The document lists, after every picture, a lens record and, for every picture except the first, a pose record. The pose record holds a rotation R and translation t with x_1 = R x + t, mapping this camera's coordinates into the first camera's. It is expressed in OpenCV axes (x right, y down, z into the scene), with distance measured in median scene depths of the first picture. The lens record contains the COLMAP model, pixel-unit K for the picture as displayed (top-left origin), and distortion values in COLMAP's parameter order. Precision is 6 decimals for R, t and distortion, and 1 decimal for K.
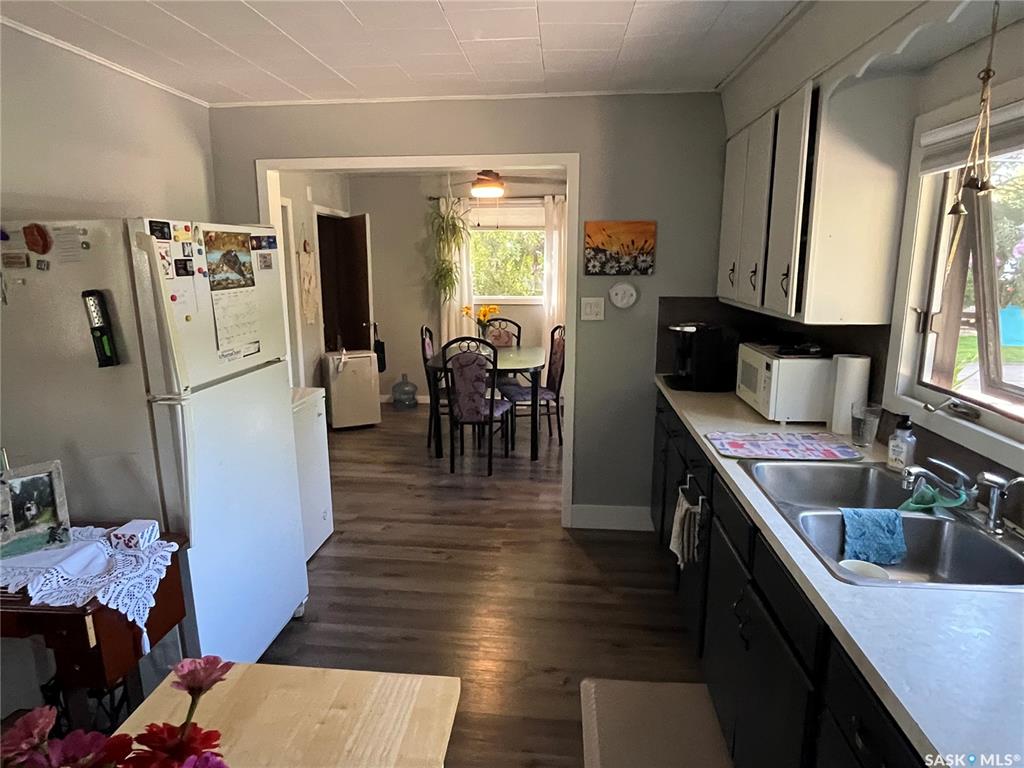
lens RADIAL K [[624.3, 0, 503.2], [0, 624.3, 381.9], [0, 0, 1]] dist [-0.004385, 0.000094]
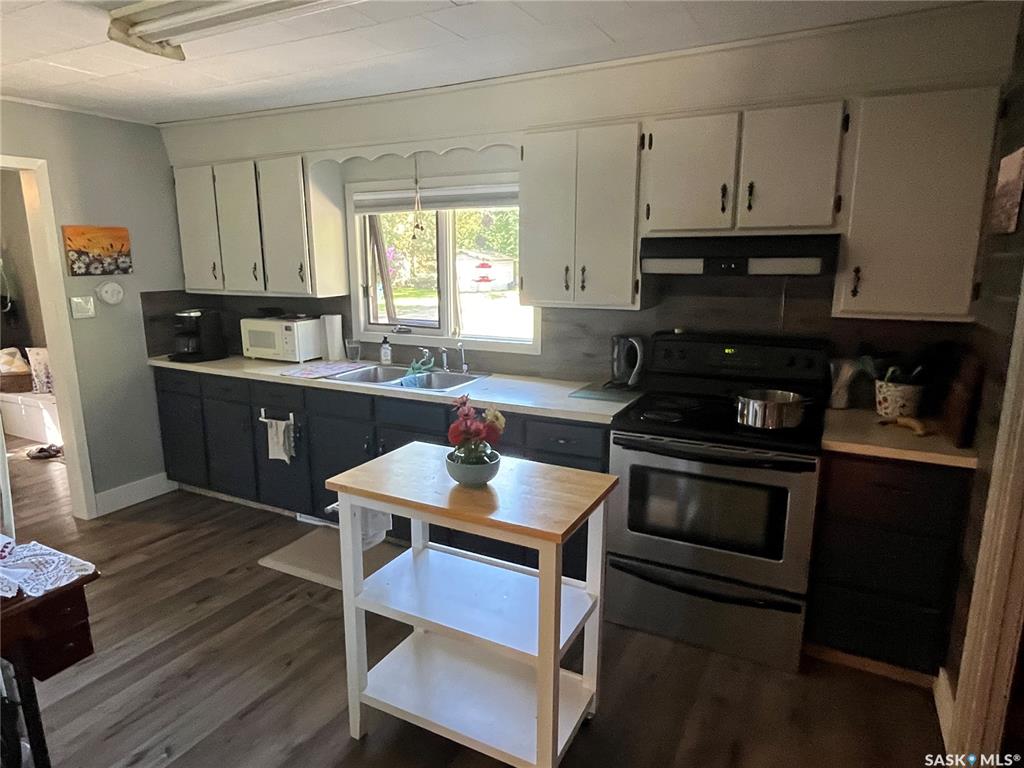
lens RADIAL K [[624.3, 0, 505.9], [0, 624.3, 379.1], [0, 0, 1]] dist [-0.004385, 0.000094]
pose [[0.371512, -0.182880, 0.910238, -0.384851], [0.184780, 0.975359, 0.120546, 0.005858], [-0.909854, 0.123409, 0.396150, -0.046482]]
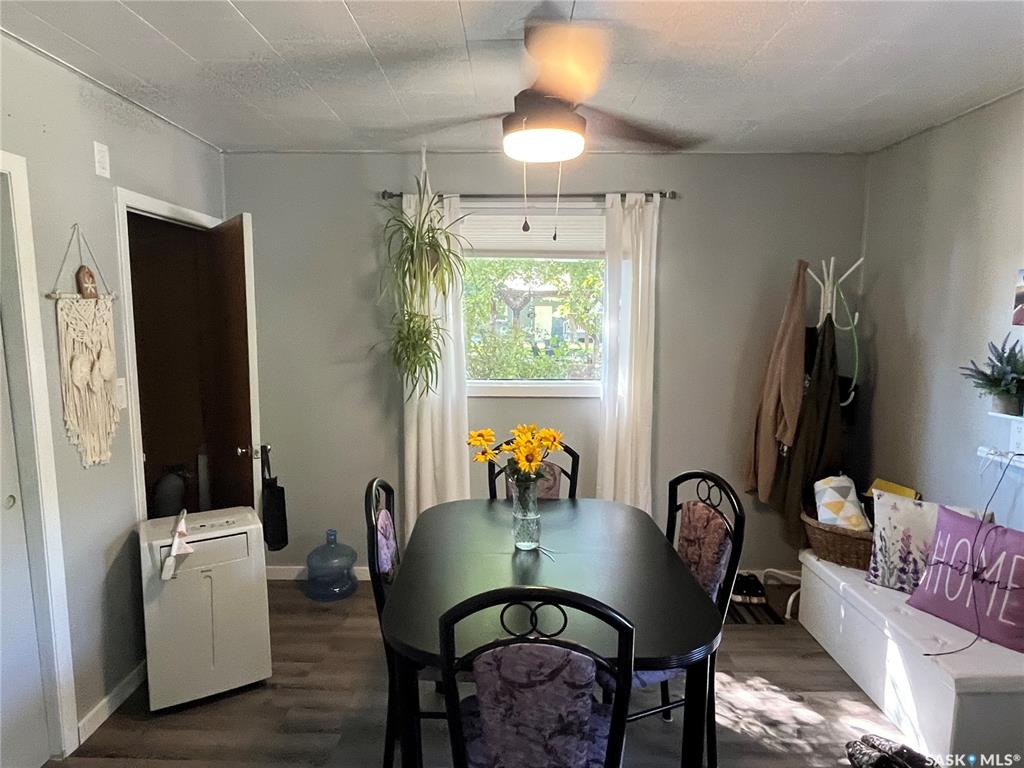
lens RADIAL K [[624.3, 0, 509.2], [0, 624.3, 384.4], [0, 0, 1]] dist [-0.004385, 0.000094]
pose [[0.994867, -0.003684, 0.101122, -0.081510], [0.010722, 0.997549, -0.069146, -0.123750], [-0.100620, 0.069876, 0.992468, 0.598244]]
